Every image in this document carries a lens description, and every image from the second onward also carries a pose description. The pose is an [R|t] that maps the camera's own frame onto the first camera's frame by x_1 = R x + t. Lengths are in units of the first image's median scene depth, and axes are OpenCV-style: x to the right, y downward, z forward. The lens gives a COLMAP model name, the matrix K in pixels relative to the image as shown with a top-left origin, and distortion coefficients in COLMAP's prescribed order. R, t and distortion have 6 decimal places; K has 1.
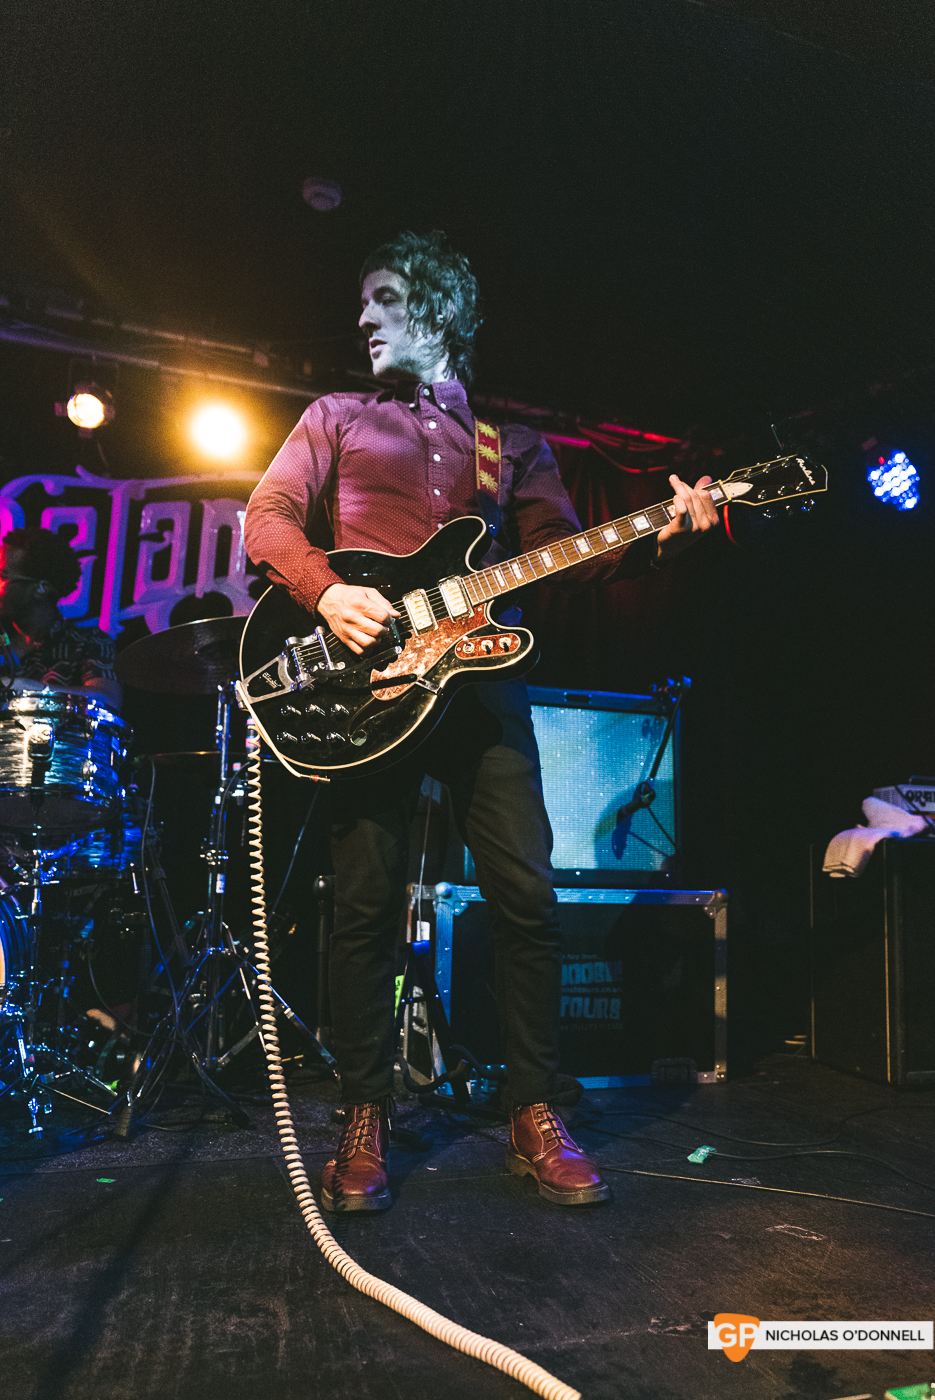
lens RADIAL K [[1096.3, 0, 504.2], [0, 1096.3, 705.5], [0, 0, 1]] dist [0.120864, -0.000398]
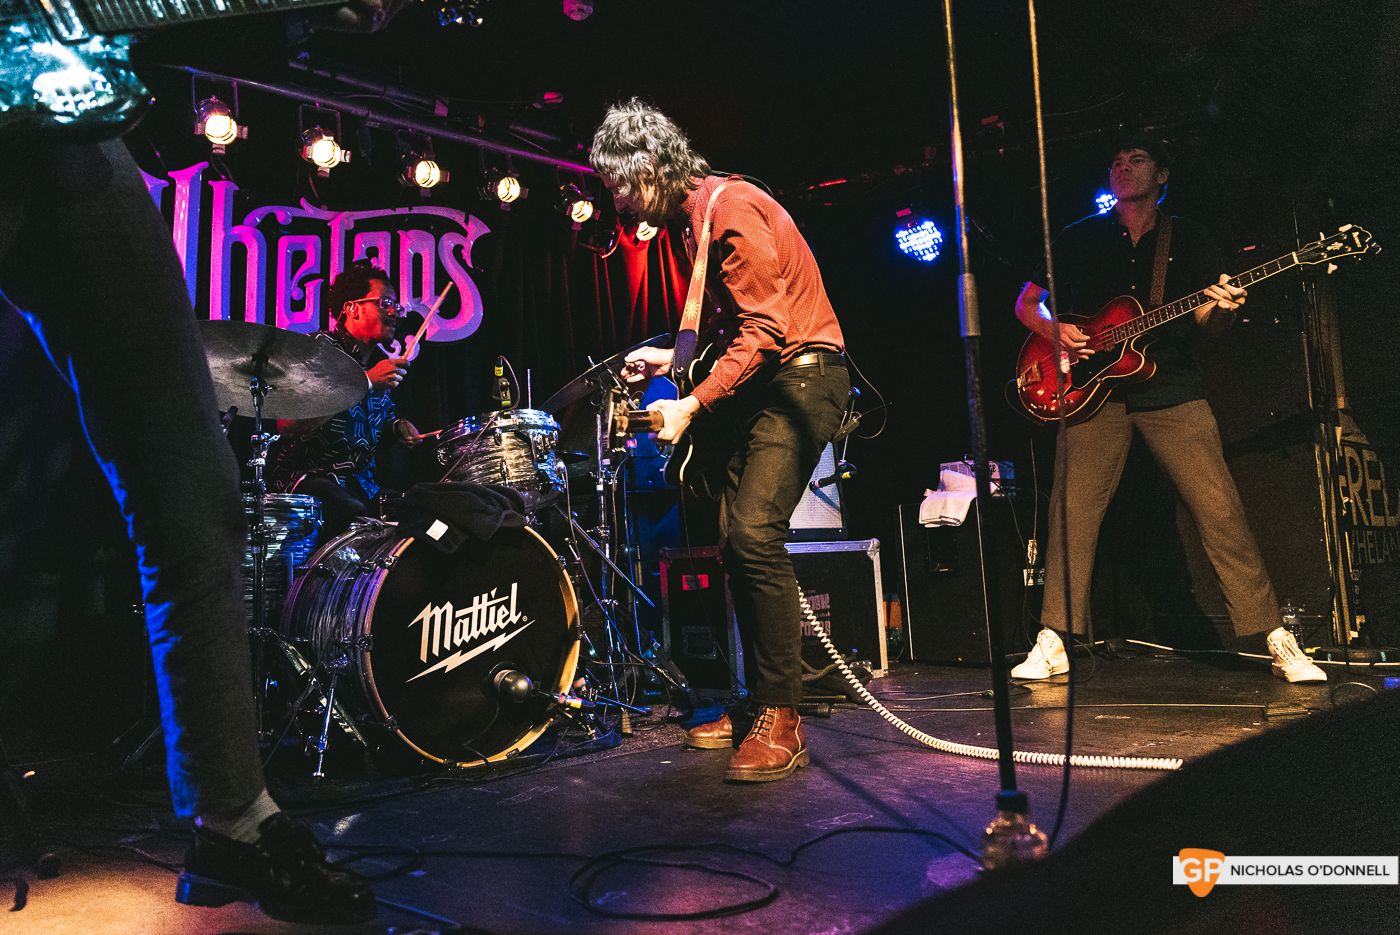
lens RADIAL K [[1105.2, 0, 630.4], [0, 1105.2, 403.3], [0, 0, 1]] dist [0.032831, -0.013560]
pose [[0.935807, -0.012294, 0.352299, -0.467782], [0.014618, 0.999885, -0.003938, -0.000571], [-0.352211, 0.008835, 0.935879, -0.148072]]
